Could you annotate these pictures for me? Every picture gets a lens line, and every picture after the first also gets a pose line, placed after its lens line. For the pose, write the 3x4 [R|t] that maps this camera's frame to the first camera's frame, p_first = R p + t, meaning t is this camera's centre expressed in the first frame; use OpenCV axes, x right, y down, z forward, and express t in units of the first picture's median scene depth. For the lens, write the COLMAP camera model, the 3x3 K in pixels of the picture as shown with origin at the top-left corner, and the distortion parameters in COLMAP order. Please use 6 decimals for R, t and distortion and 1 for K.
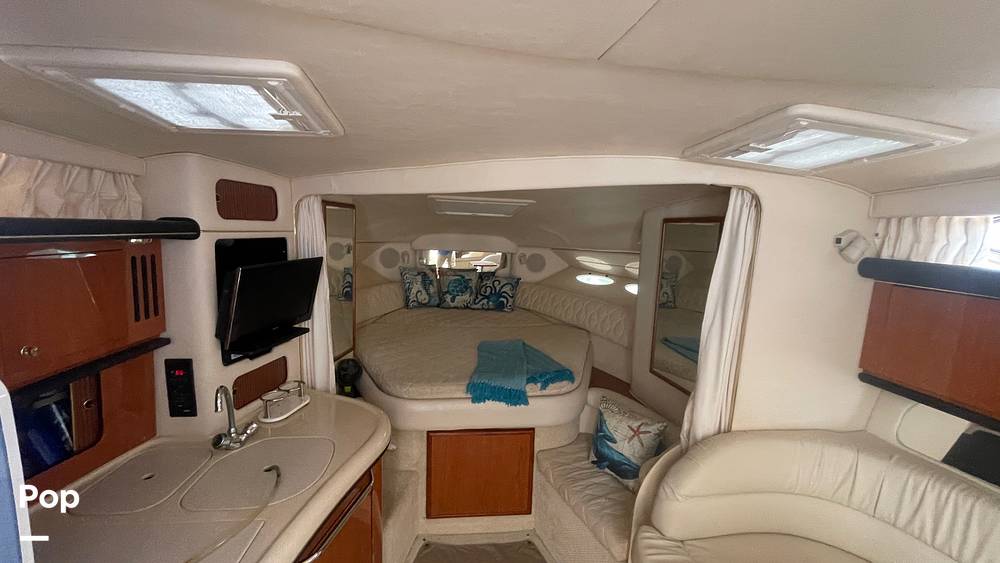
lens RADIAL K [[408.5, 0, 499.0], [0, 408.5, 285.1], [0, 0, 1]] dist [-0.002044, 0.001635]
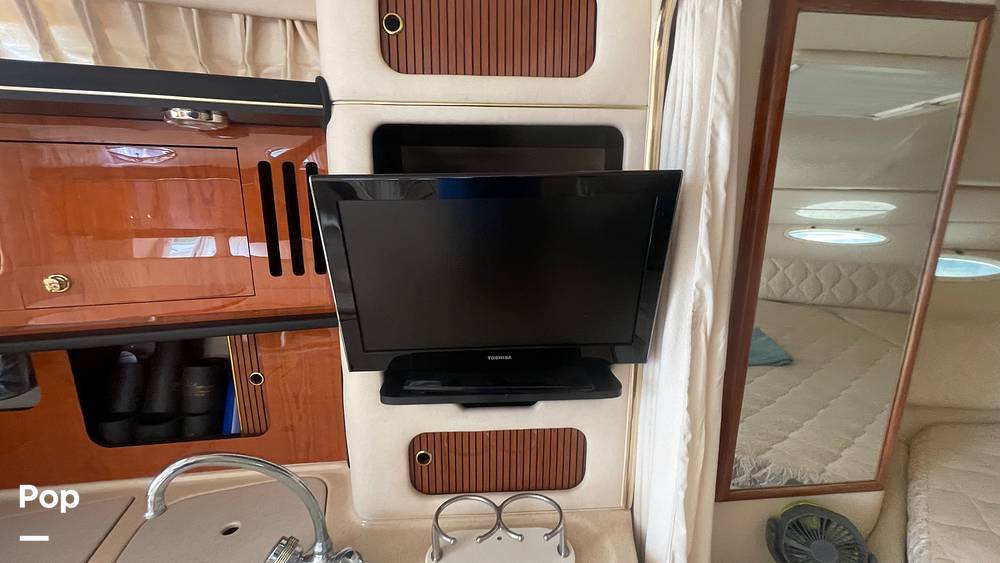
lens RADIAL K [[408.5, 0, 496.5], [0, 408.5, 302.4], [0, 0, 1]] dist [-0.002044, 0.001635]
pose [[0.202723, 0.181481, -0.962272, -0.187388], [-0.130754, 0.978894, 0.157069, -0.005493], [0.970467, 0.093980, 0.222174, 0.907297]]
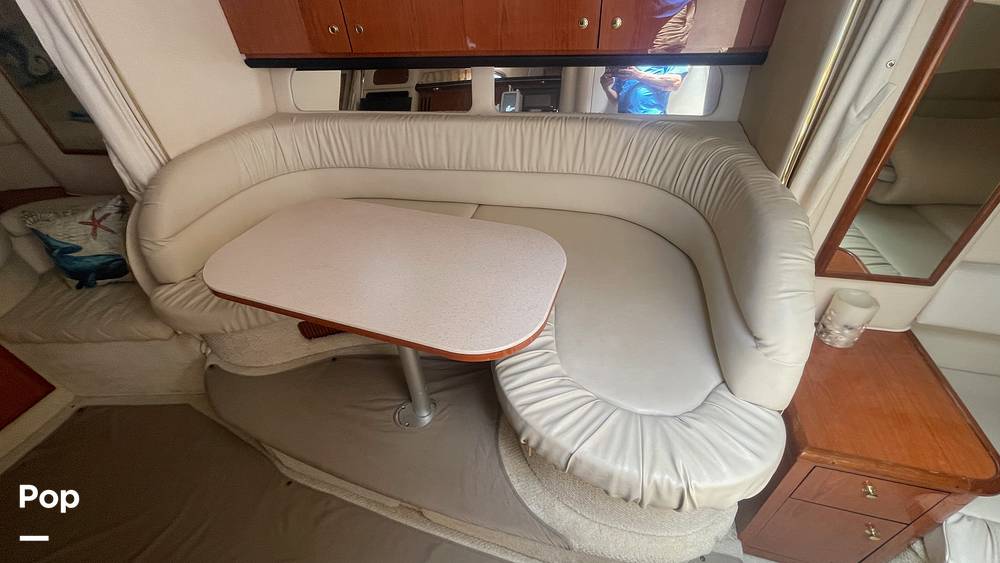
lens RADIAL K [[408.5, 0, 497.2], [0, 408.5, 283.3], [0, 0, 1]] dist [-0.002044, 0.001635]
pose [[0.408828, -0.633391, 0.657020, 0.053469], [0.205650, 0.765356, 0.609867, 0.134707], [-0.889139, -0.114215, 0.443156, -0.147142]]
